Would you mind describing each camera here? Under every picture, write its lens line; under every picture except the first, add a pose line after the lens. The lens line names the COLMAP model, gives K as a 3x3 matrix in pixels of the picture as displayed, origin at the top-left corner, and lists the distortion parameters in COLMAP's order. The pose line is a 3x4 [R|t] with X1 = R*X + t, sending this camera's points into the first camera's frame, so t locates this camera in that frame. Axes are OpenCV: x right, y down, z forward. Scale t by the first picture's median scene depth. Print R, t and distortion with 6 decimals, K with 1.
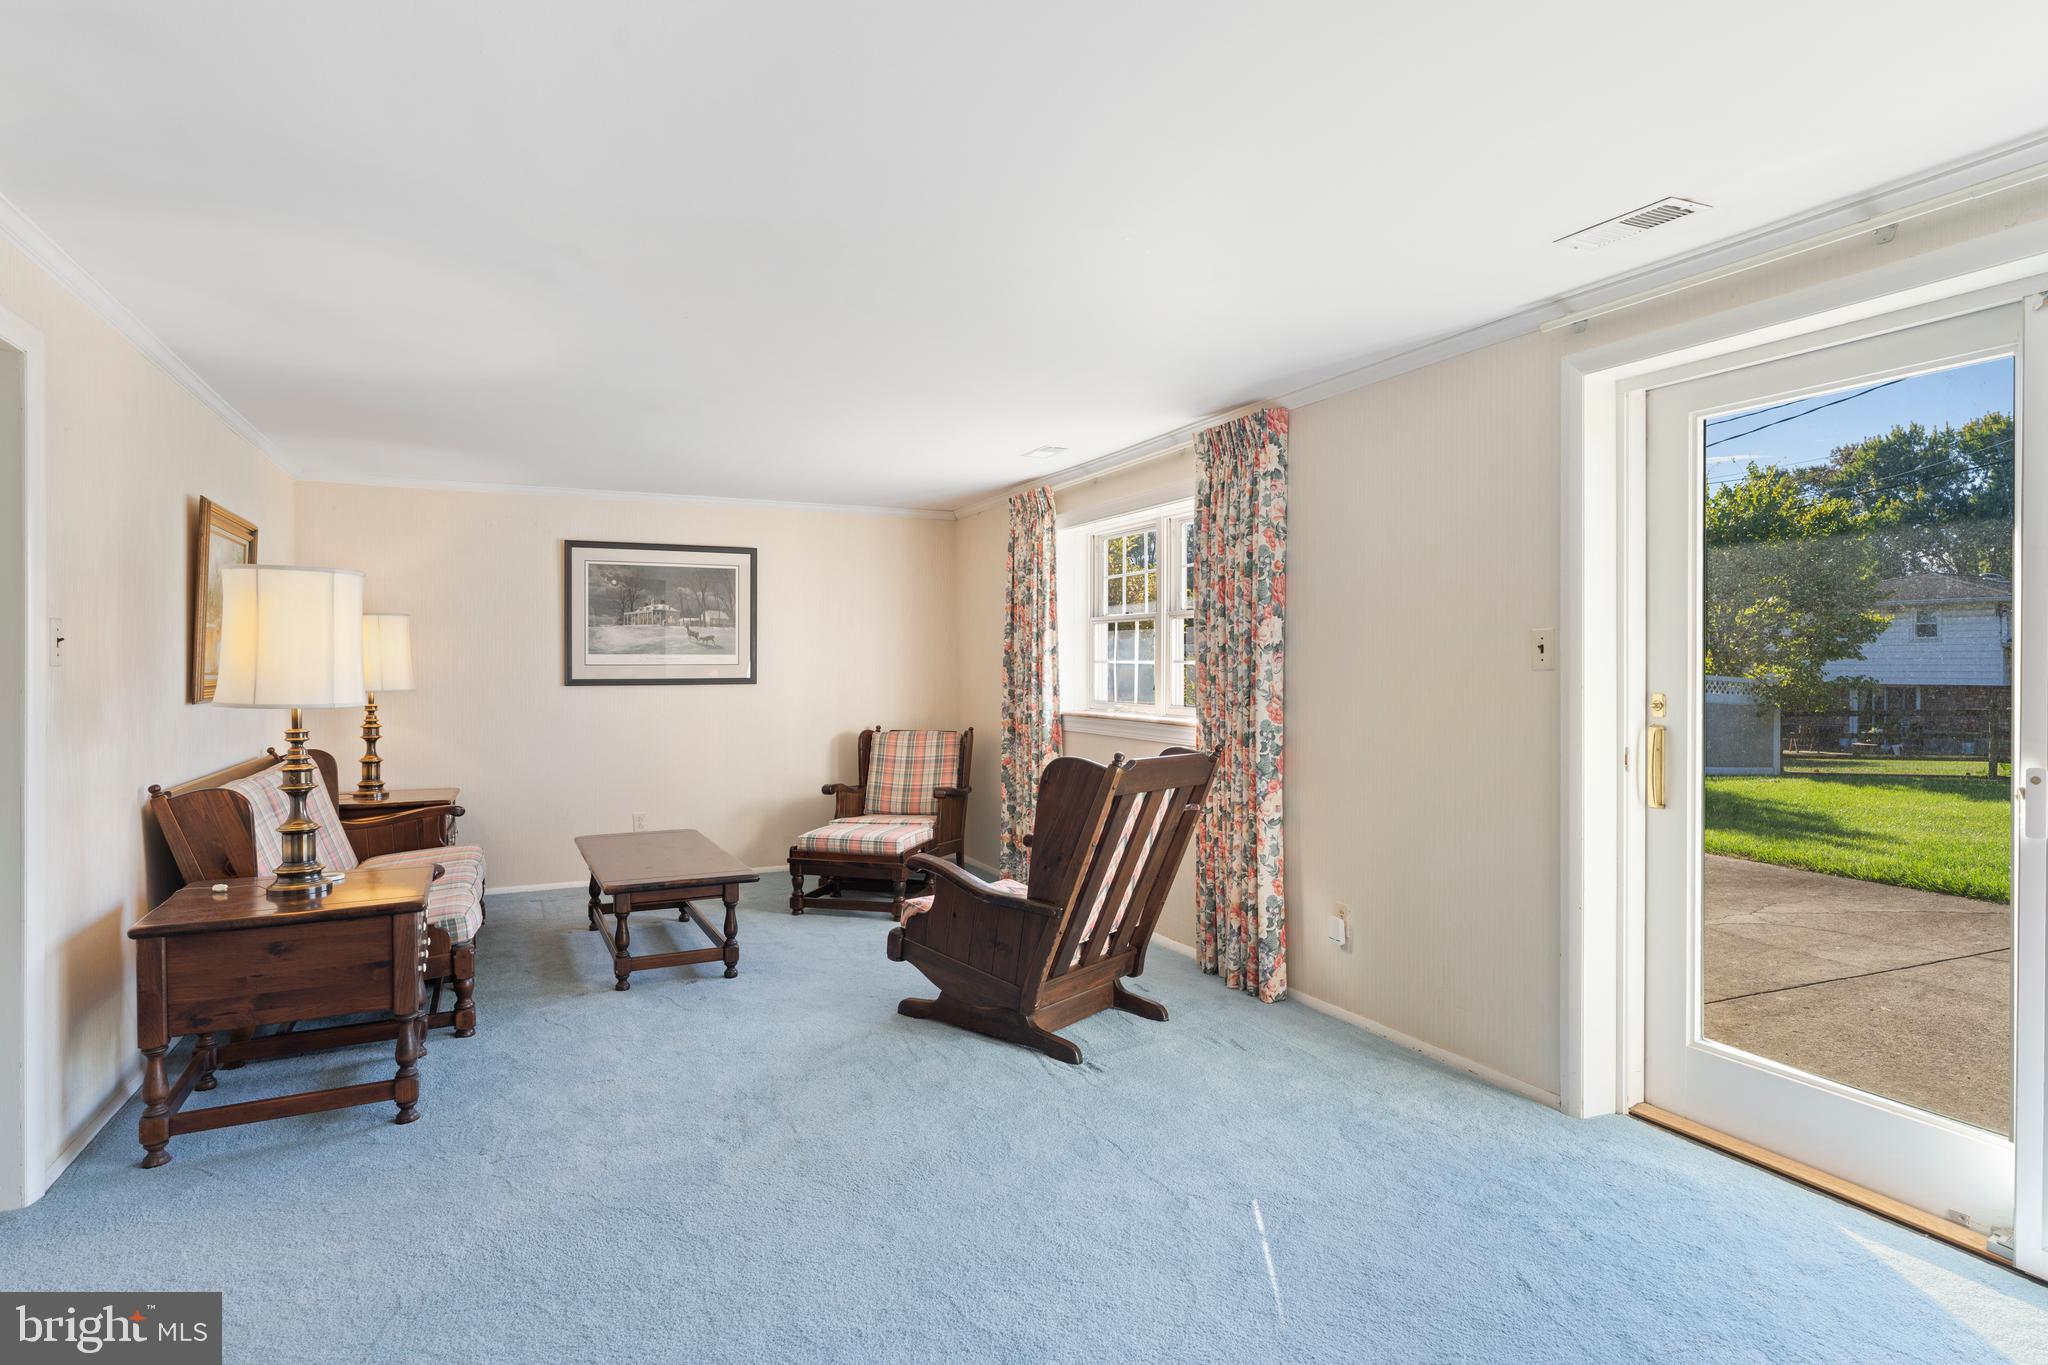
lens RADIAL K [[1068.2, 0, 1022.9], [0, 1068.2, 675.8], [0, 0, 1]] dist [-0.000986, 0.000957]
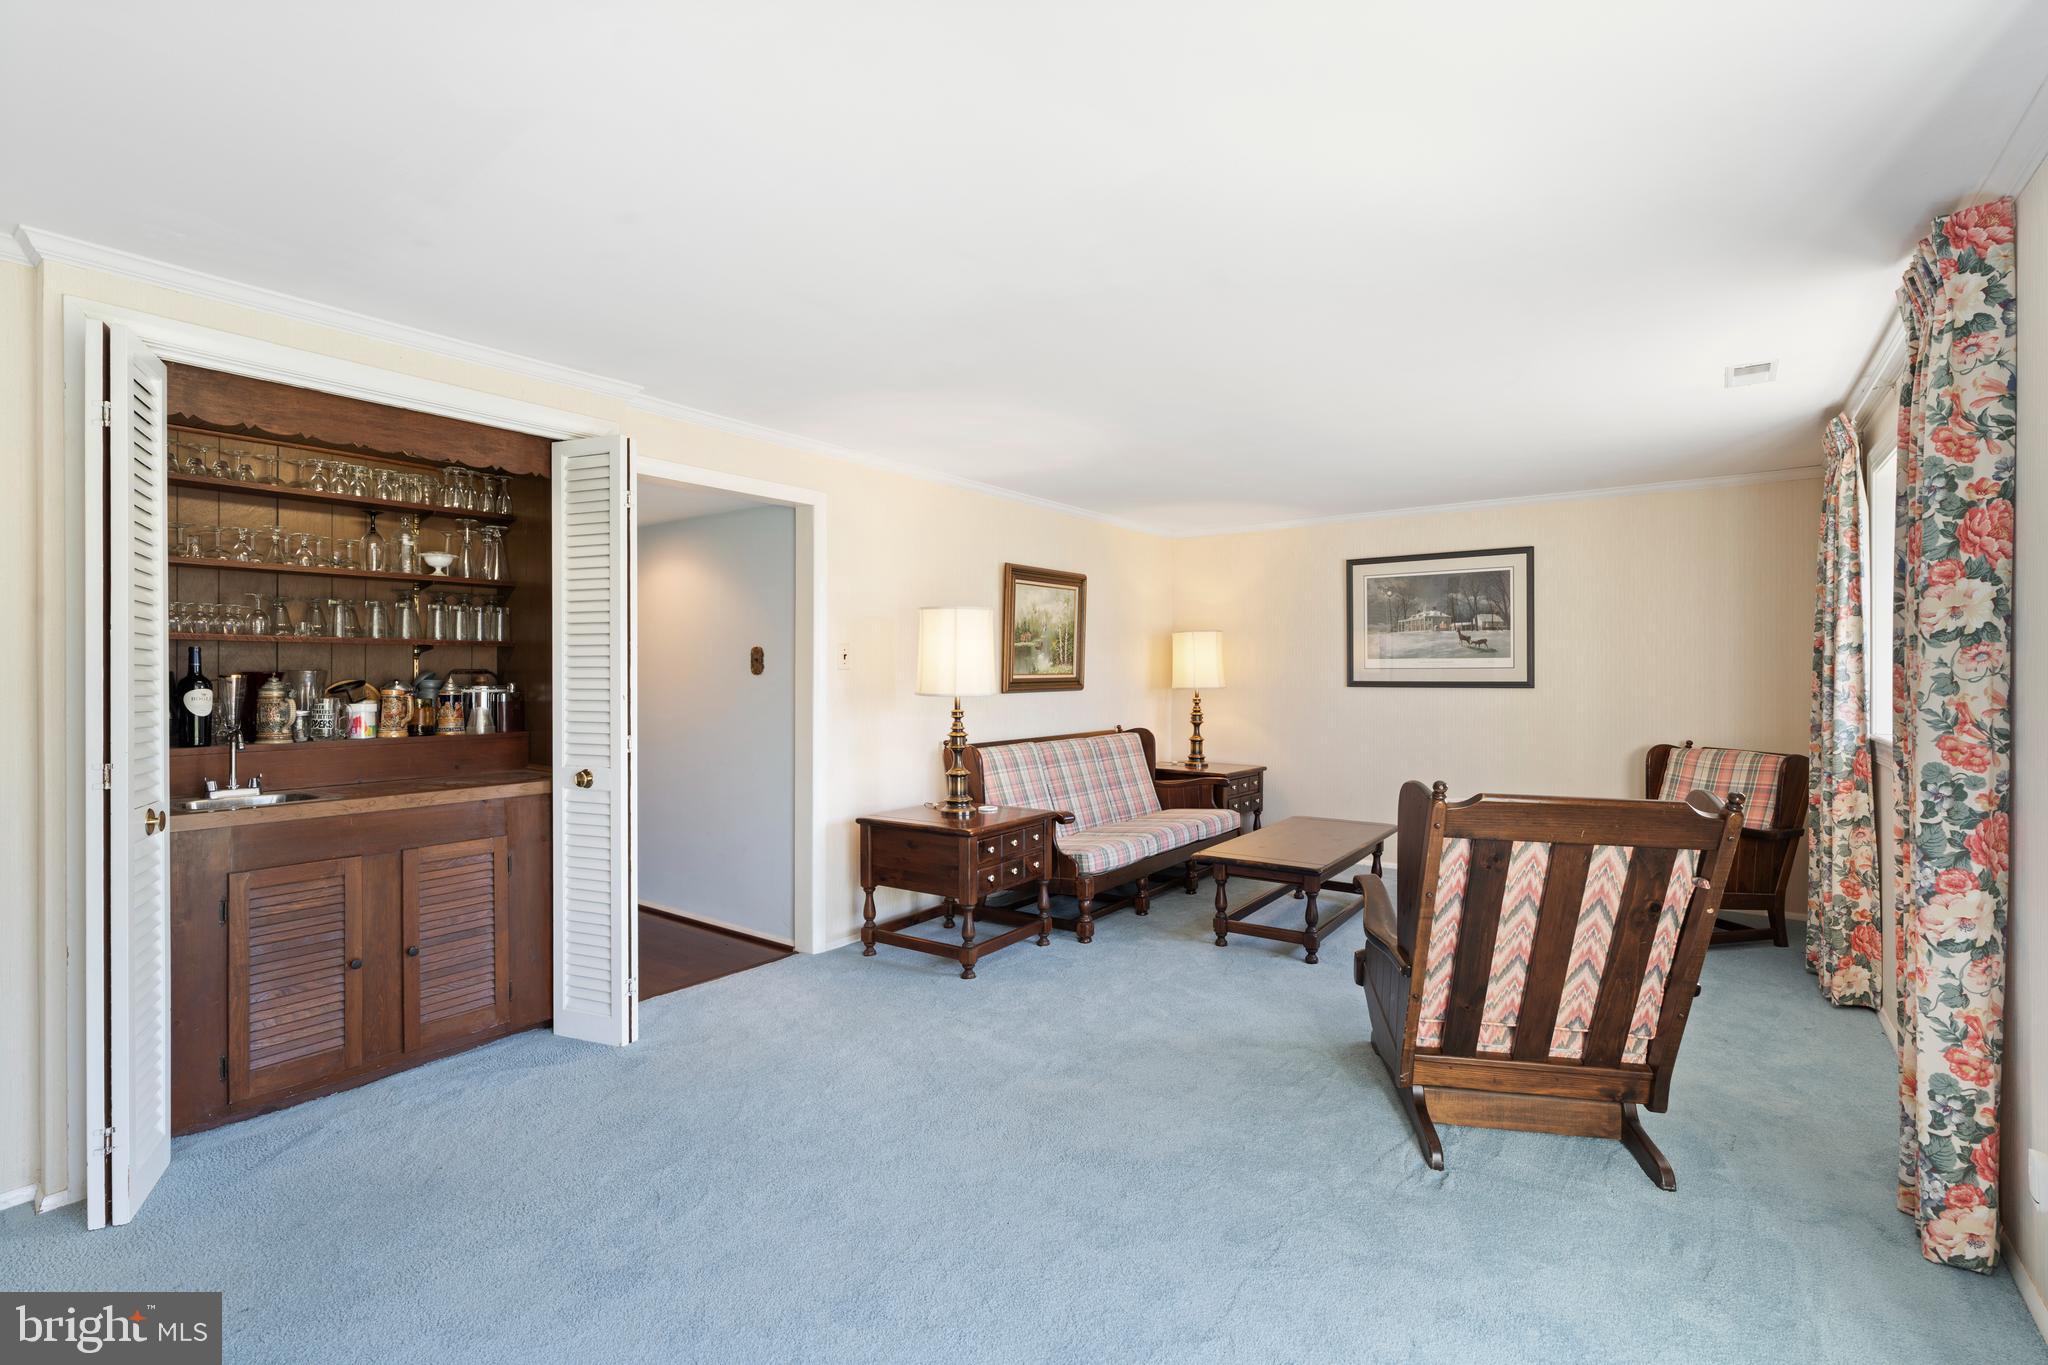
lens RADIAL K [[924.6, 0, 1026.1], [0, 924.6, 677.7], [0, 0, 1]] dist [0.000689, 0.000490]
pose [[0.479997, 0.007241, -0.877240, 0.313403], [-0.007924, 0.999961, 0.003919, -0.001779], [0.877235, 0.005070, 0.480035, 0.247158]]
